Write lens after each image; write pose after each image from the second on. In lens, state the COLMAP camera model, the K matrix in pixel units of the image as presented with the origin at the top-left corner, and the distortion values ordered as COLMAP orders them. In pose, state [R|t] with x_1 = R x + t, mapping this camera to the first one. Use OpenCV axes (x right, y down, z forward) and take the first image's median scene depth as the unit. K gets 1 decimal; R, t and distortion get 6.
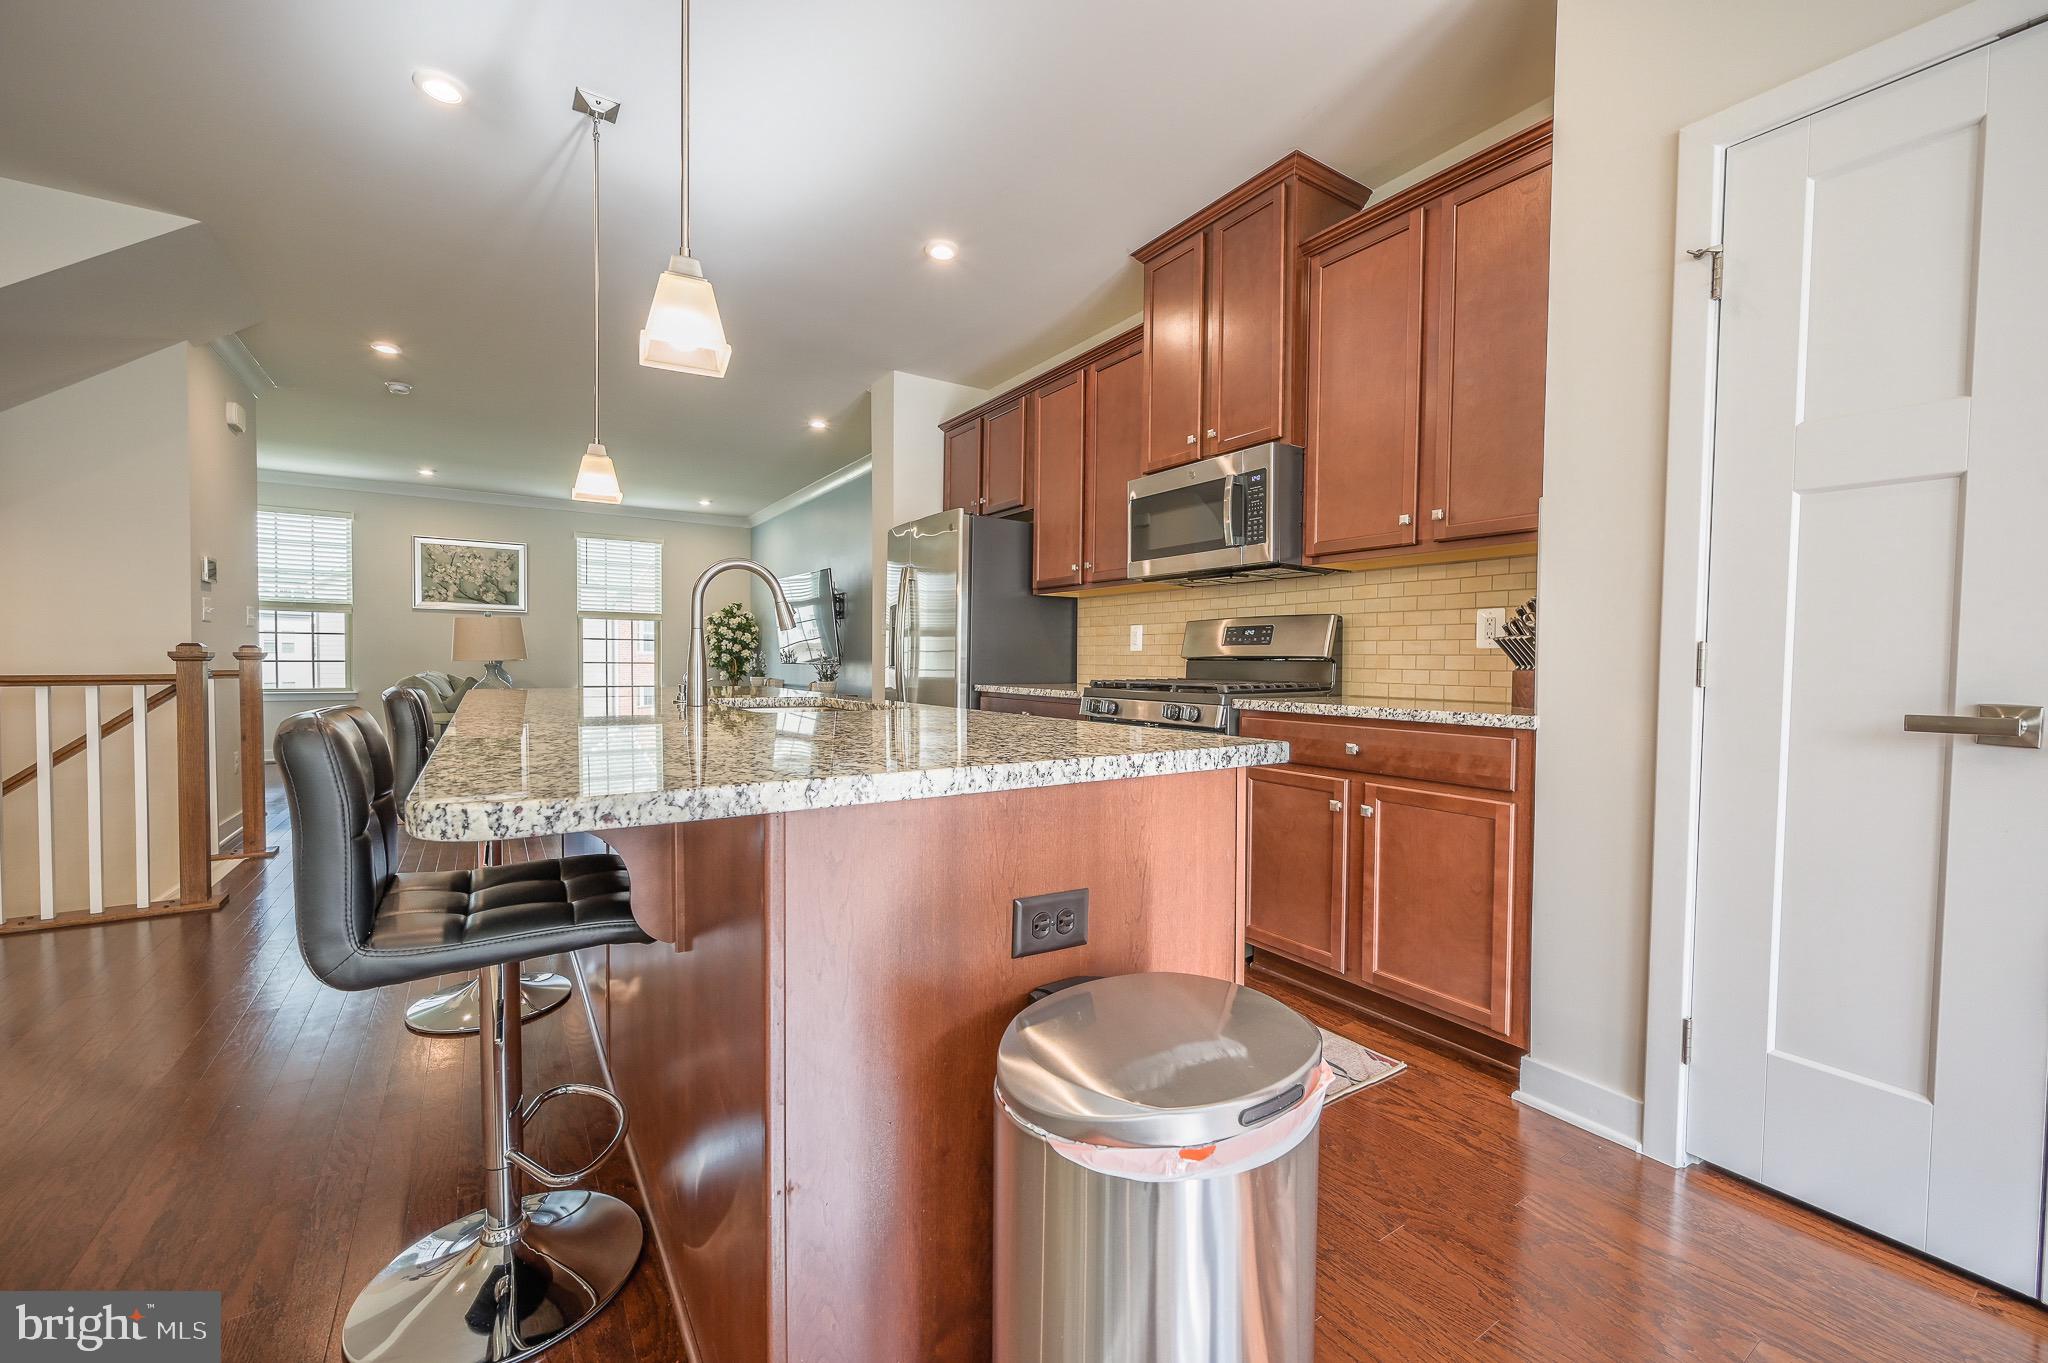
lens RADIAL K [[809.1, 0, 1026.4], [0, 809.1, 682.8], [0, 0, 1]] dist [-0.002872, 0.000478]
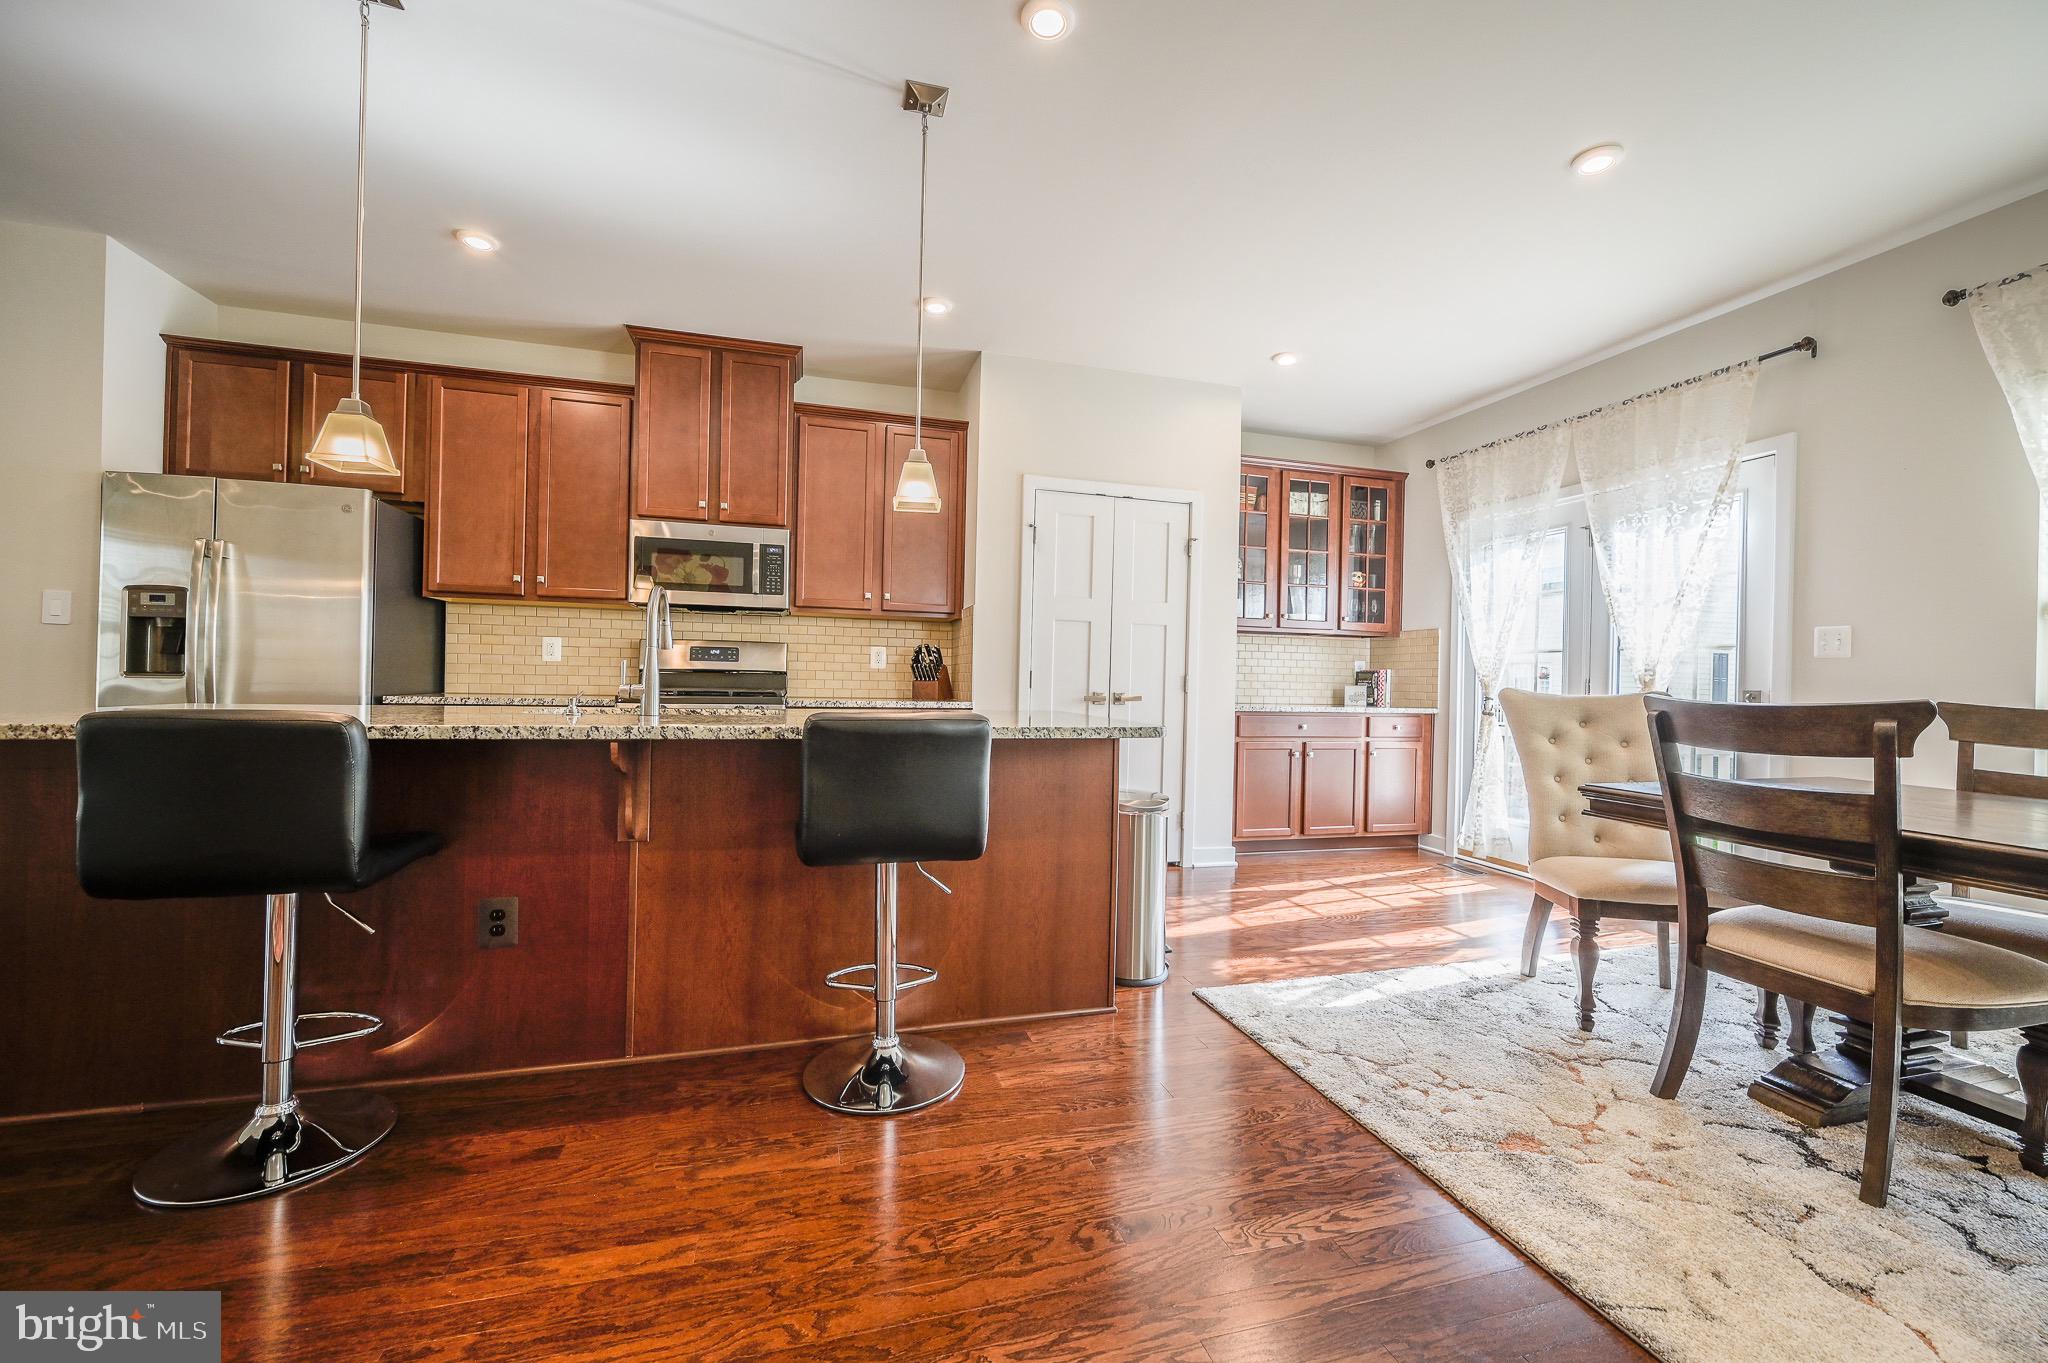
lens RADIAL K [[809.1, 0, 1027.0], [0, 809.1, 679.0], [0, 0, 1]] dist [-0.002872, 0.000478]
pose [[0.304395, -0.001215, 0.952545, -0.682656], [0.009895, 0.999949, -0.001887, -0.007864], [-0.952495, 0.010000, 0.304391, 0.081152]]
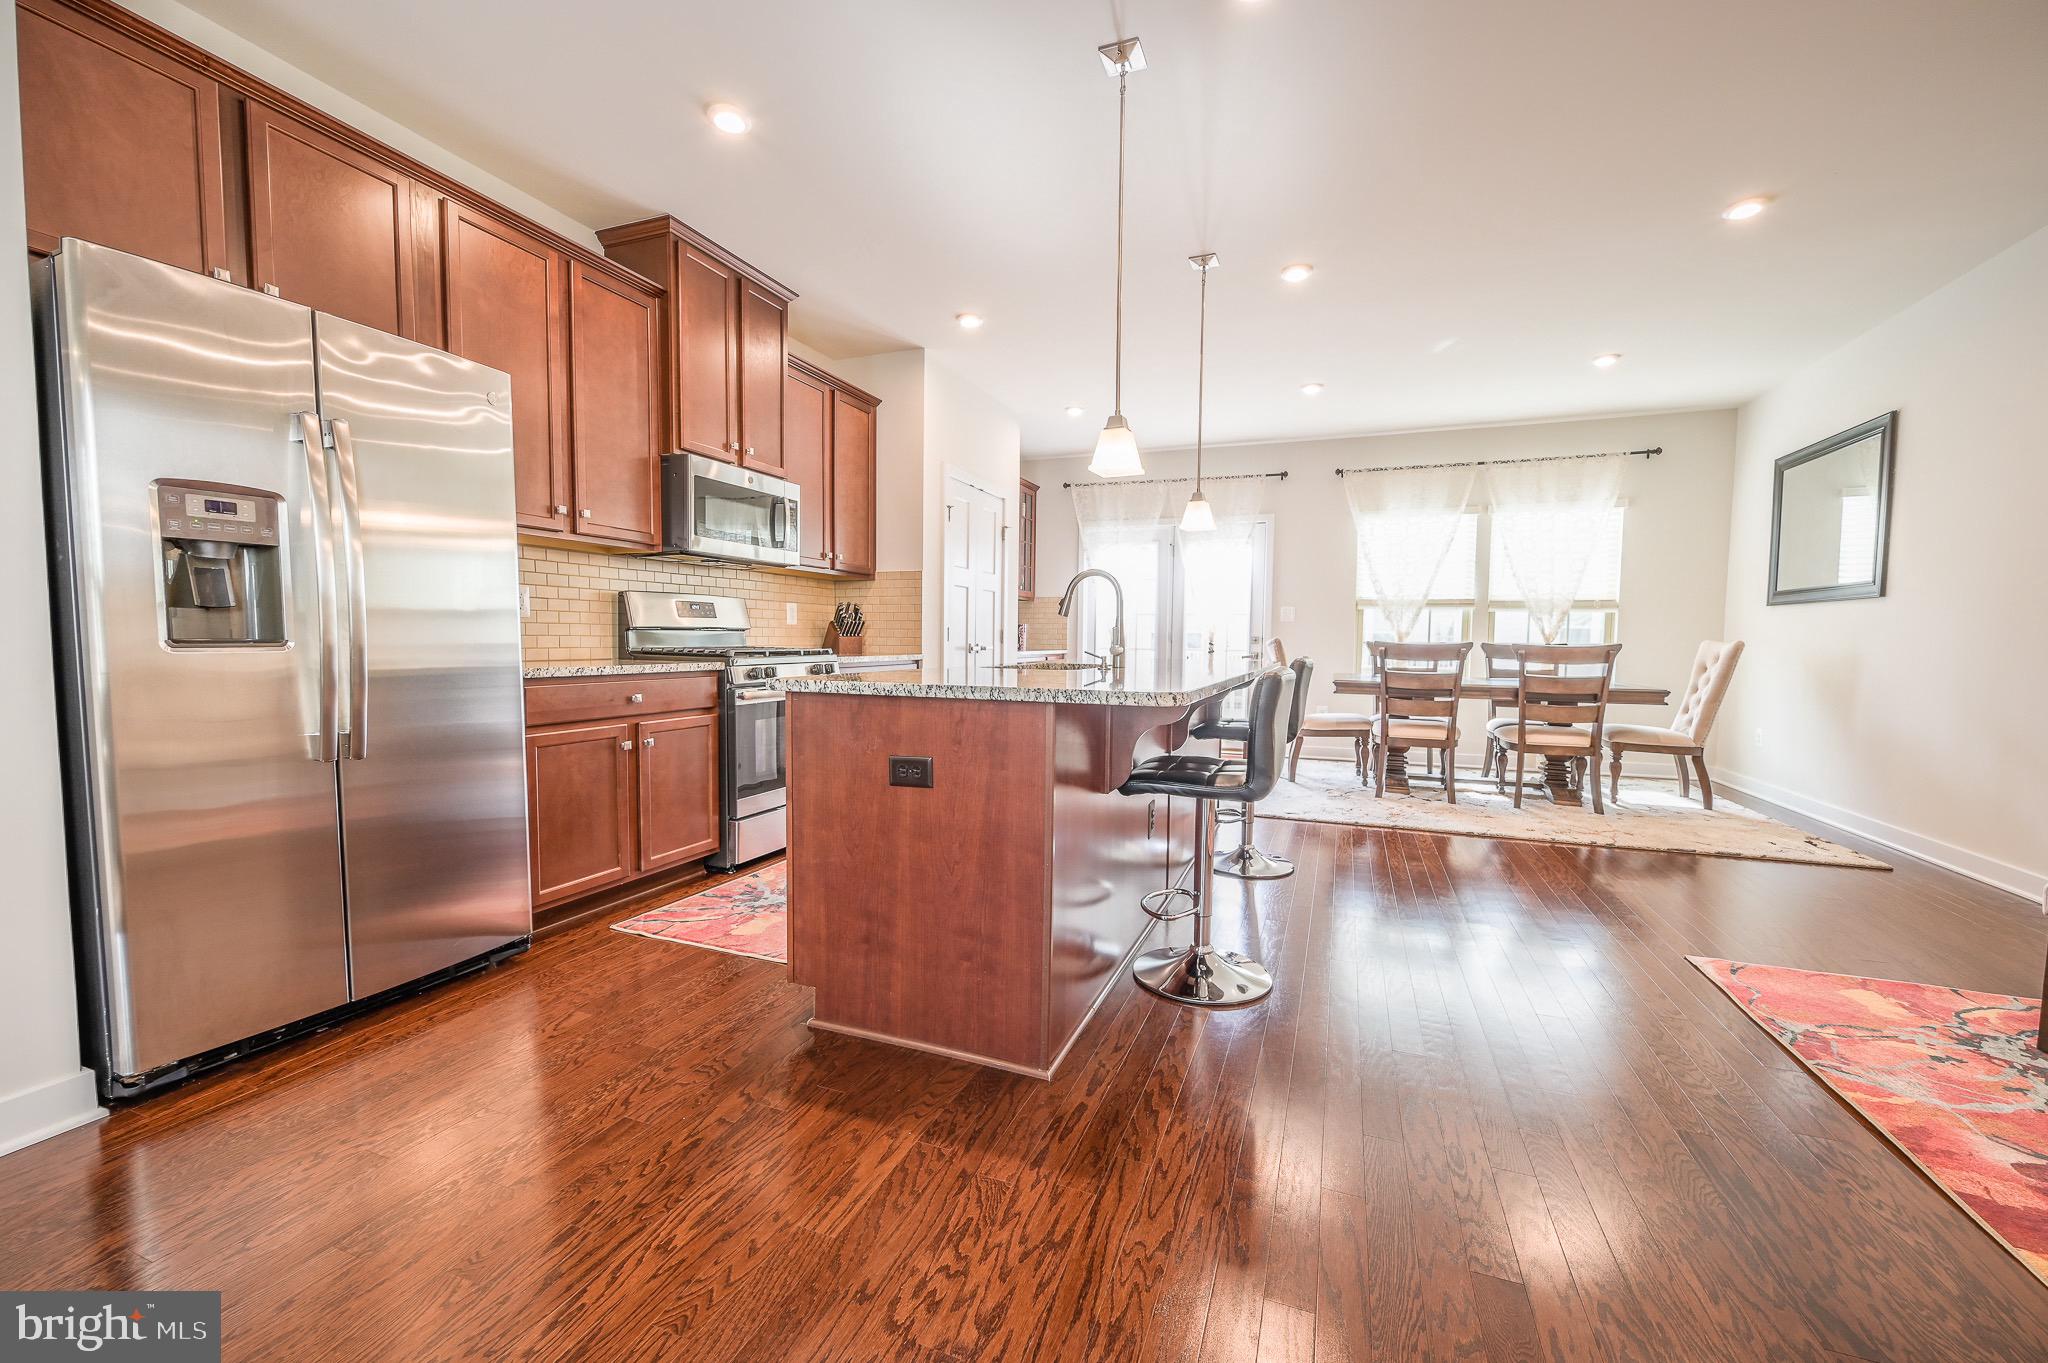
lens RADIAL K [[809.1, 0, 1028.8], [0, 809.1, 686.5], [0, 0, 1]] dist [-0.002872, 0.000478]
pose [[-0.573170, -0.064644, 0.816882, -0.804538], [0.007607, 0.996421, 0.084189, -0.034107], [-0.819401, 0.054469, -0.570627, 1.040696]]
